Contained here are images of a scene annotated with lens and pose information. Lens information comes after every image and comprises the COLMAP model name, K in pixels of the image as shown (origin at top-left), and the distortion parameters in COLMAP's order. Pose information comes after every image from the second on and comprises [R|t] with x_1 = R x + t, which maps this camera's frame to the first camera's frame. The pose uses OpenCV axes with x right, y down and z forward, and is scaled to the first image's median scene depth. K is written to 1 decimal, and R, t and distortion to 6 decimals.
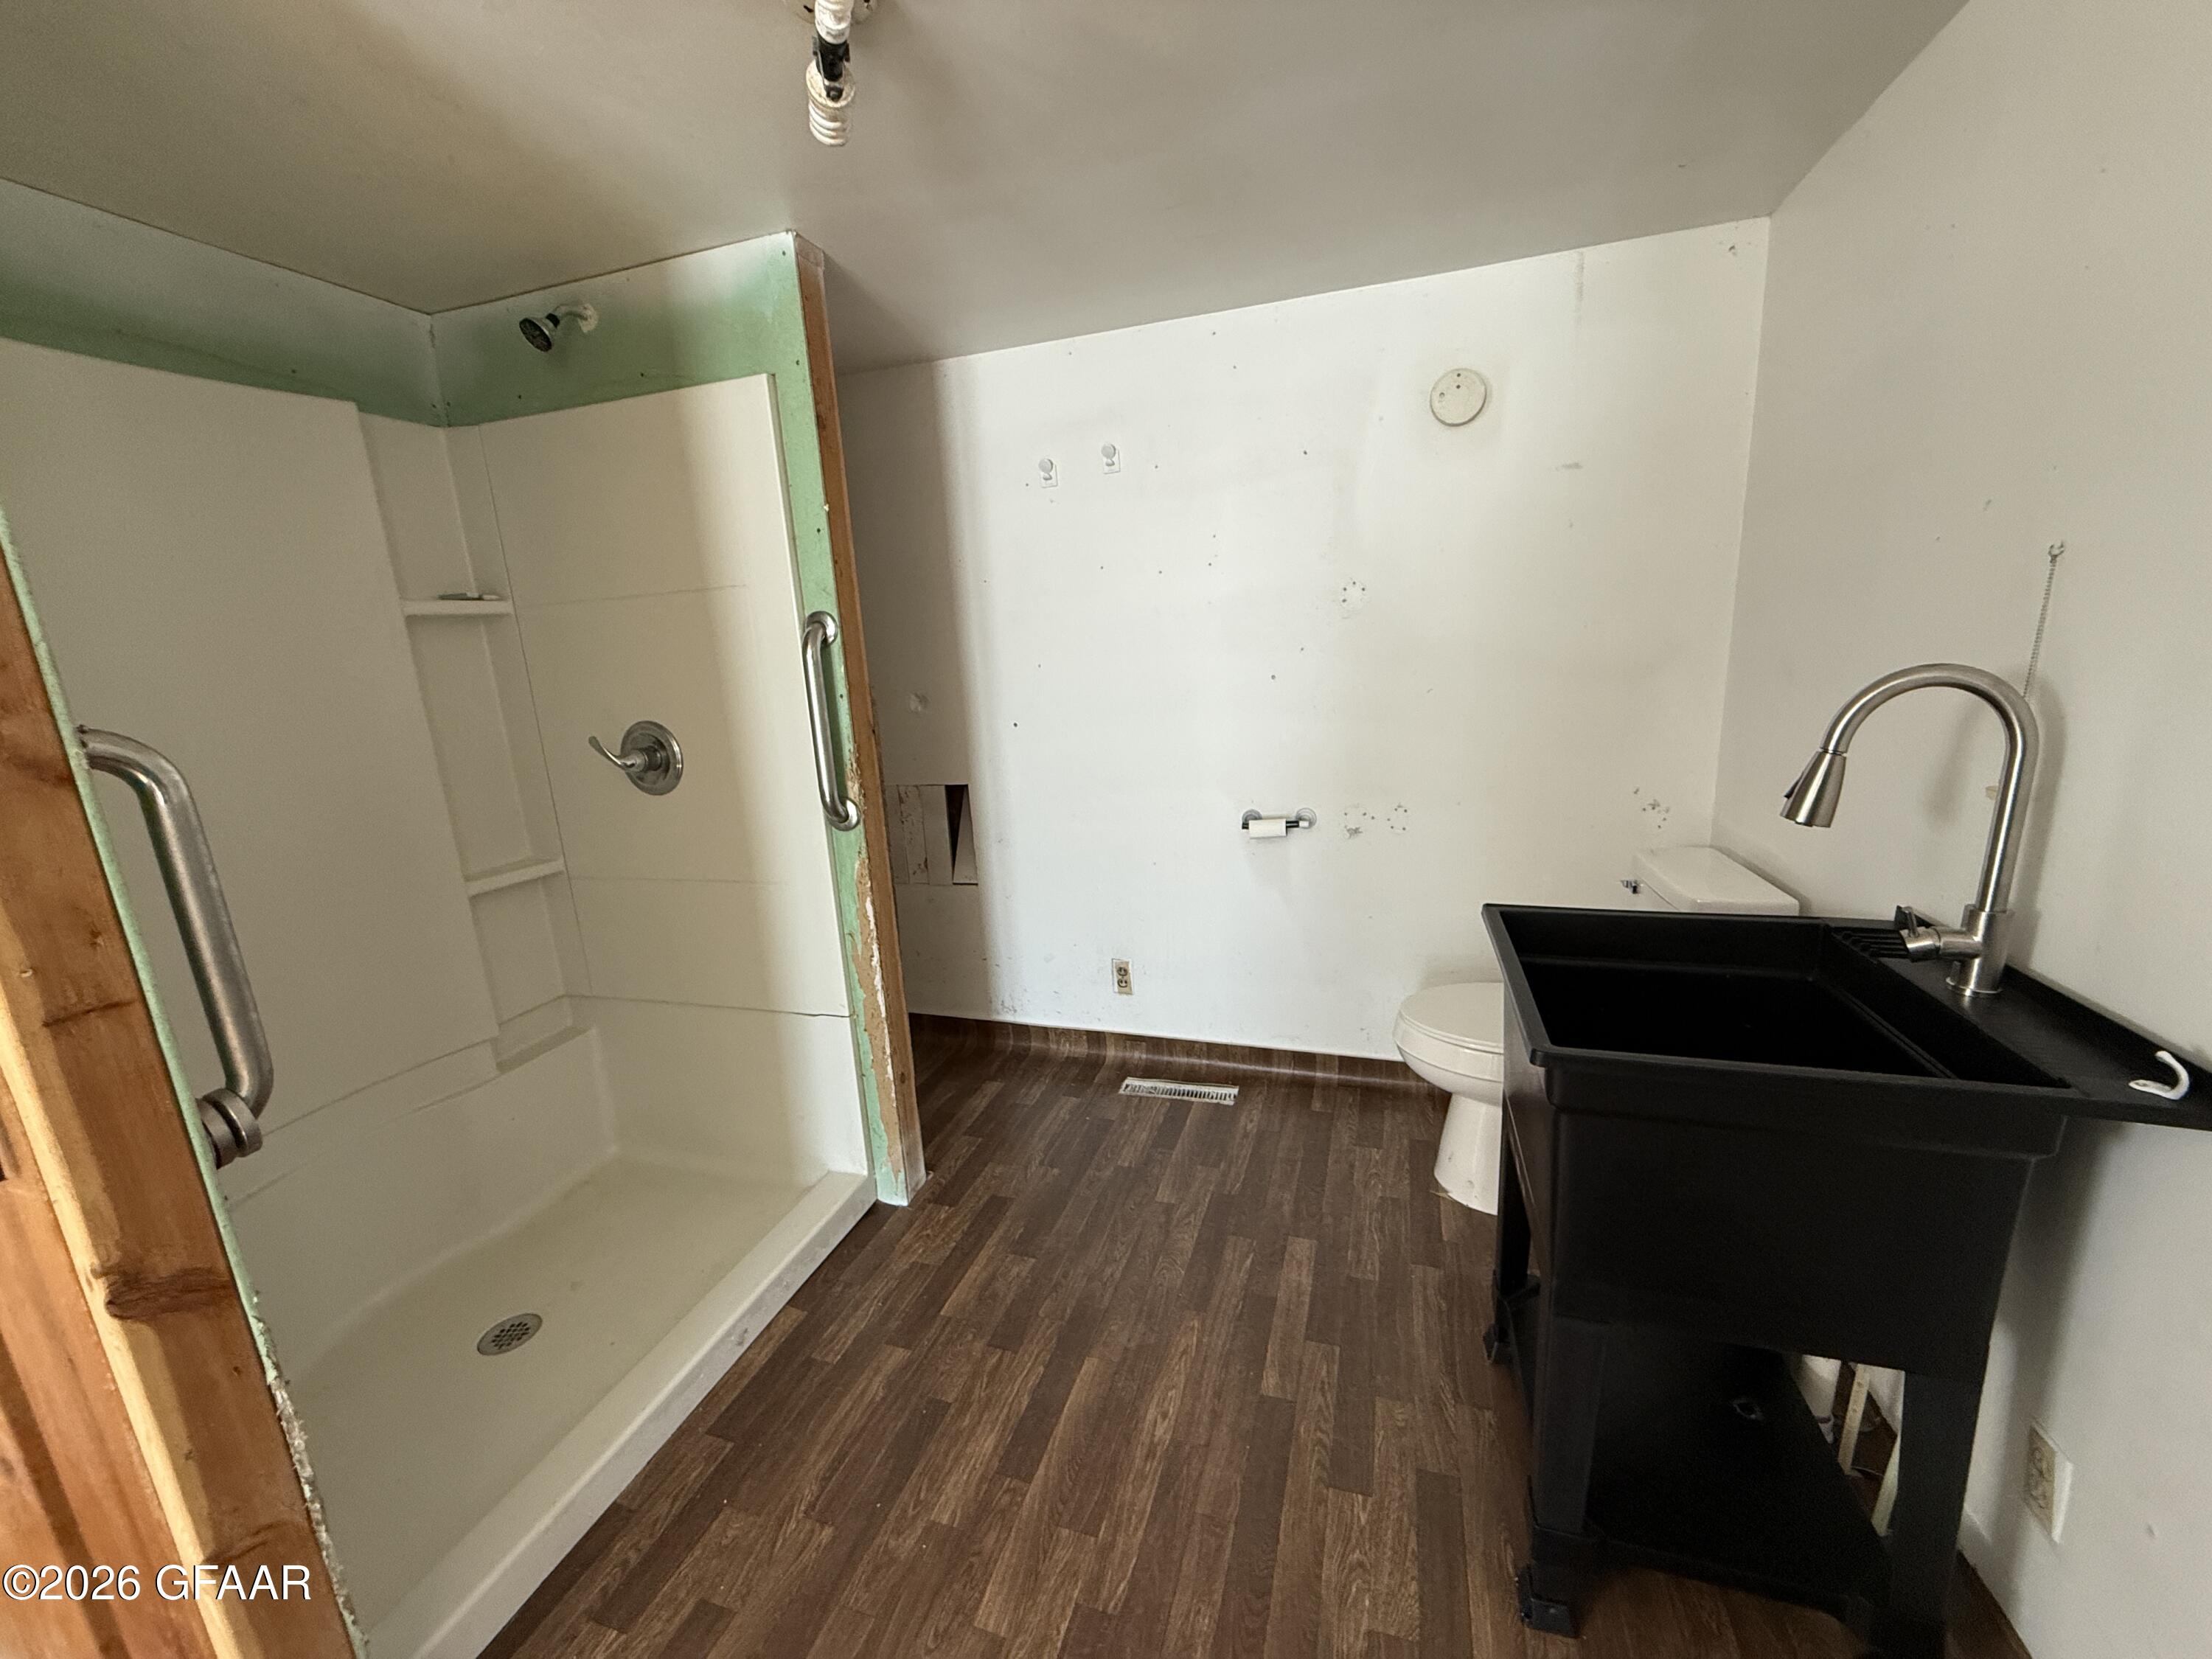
lens RADIAL K [[889.7, 0, 1094.2], [0, 889.7, 823.8], [0, 0, 1]] dist [0.000087, 0.000117]
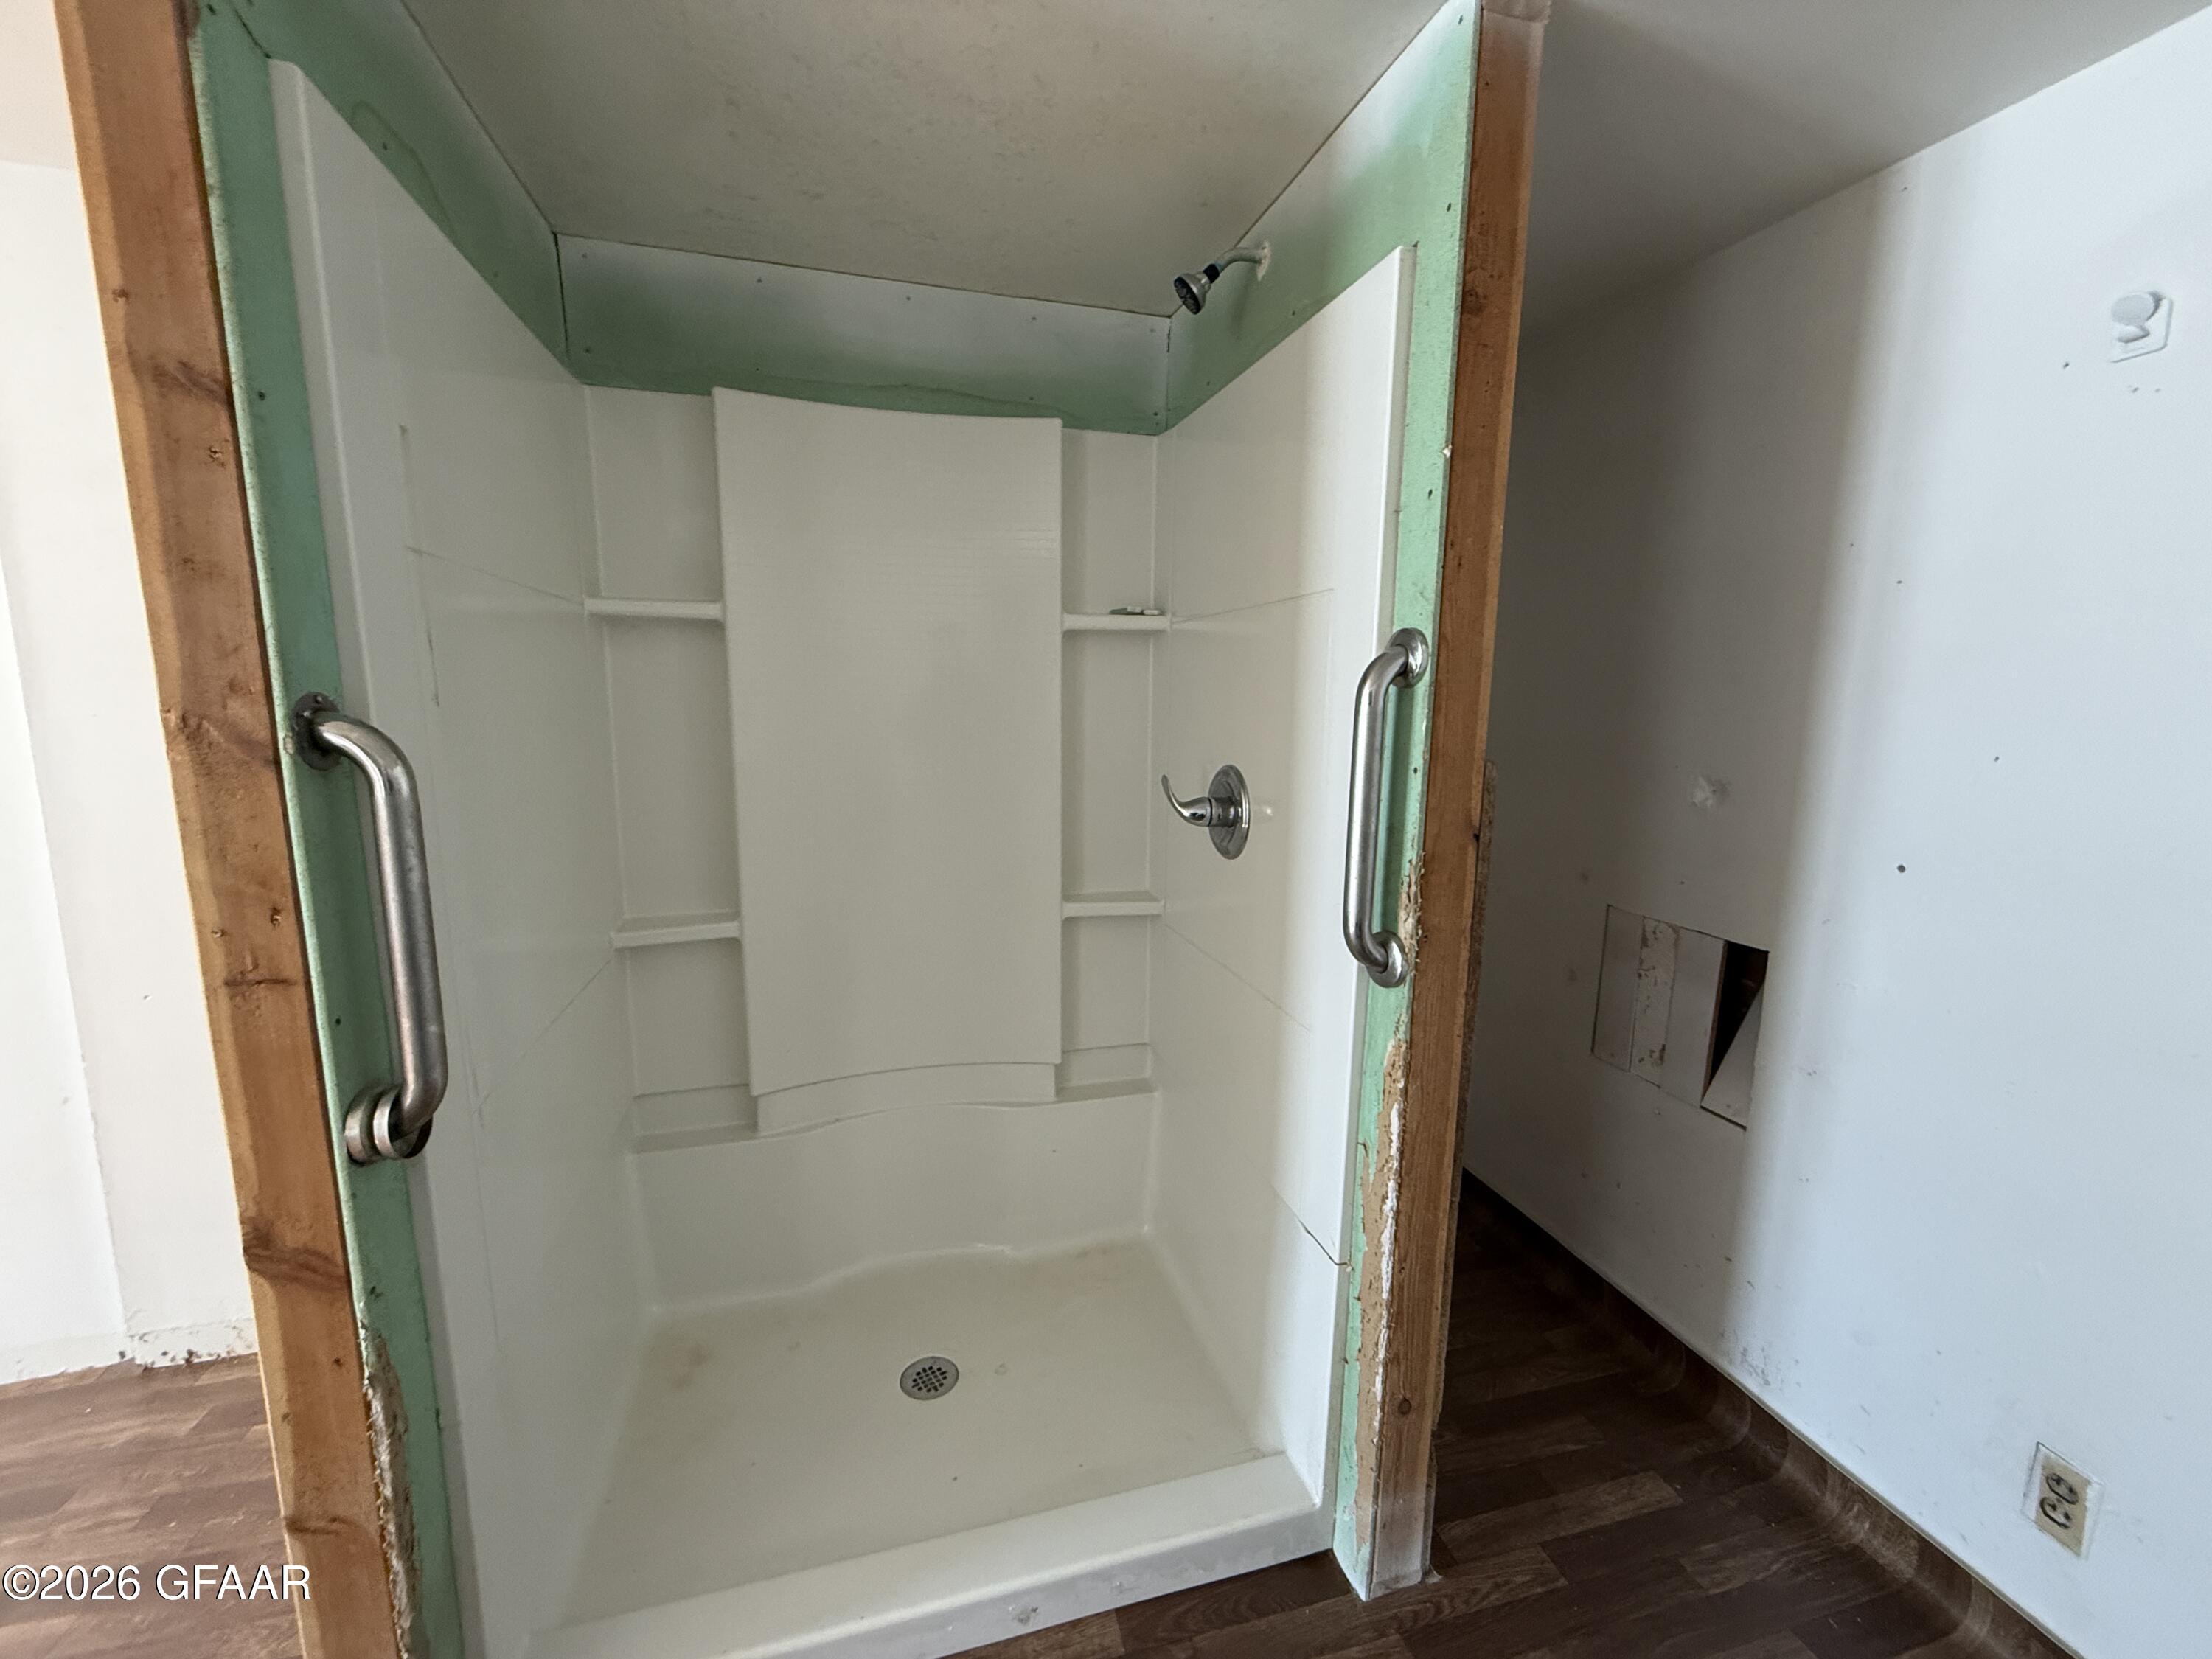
lens RADIAL K [[875.2, 0, 1100.1], [0, 875.2, 827.9], [0, 0, 1]] dist [-0.000571, 0.000037]
pose [[0.545721, 0.193556, -0.815306, 0.082390], [-0.215622, 0.972631, 0.086580, -0.106234], [0.809750, 0.128550, 0.572520, 0.476136]]
